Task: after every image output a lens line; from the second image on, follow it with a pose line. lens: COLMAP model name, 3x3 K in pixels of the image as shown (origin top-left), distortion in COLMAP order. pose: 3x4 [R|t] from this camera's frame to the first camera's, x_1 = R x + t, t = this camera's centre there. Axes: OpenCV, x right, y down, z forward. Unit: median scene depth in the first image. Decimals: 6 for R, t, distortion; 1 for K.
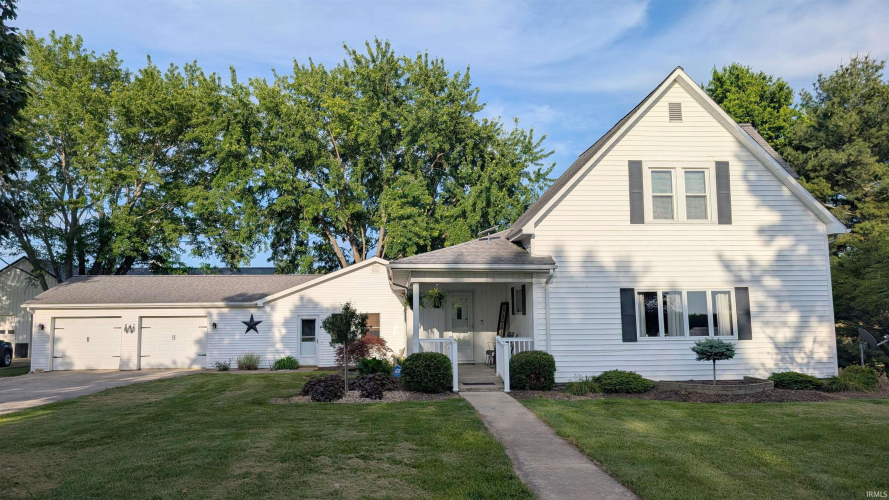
lens RADIAL K [[648.4, 0, 444.5], [0, 648.4, 250.0], [0, 0, 1]] dist [0.008304, -0.034462]
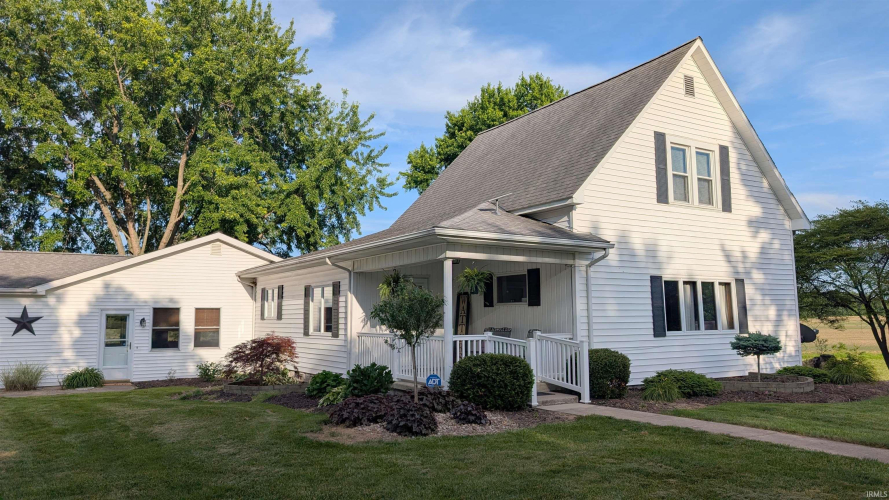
lens RADIAL K [[648.4, 0, 444.5], [0, 648.4, 250.0], [0, 0, 1]] dist [0.008304, -0.034462]
pose [[0.886911, 0.051575, 0.459053, -0.362584], [-0.048295, 0.998654, -0.018890, 0.052923], [-0.459410, -0.005416, 0.888208, 0.346396]]
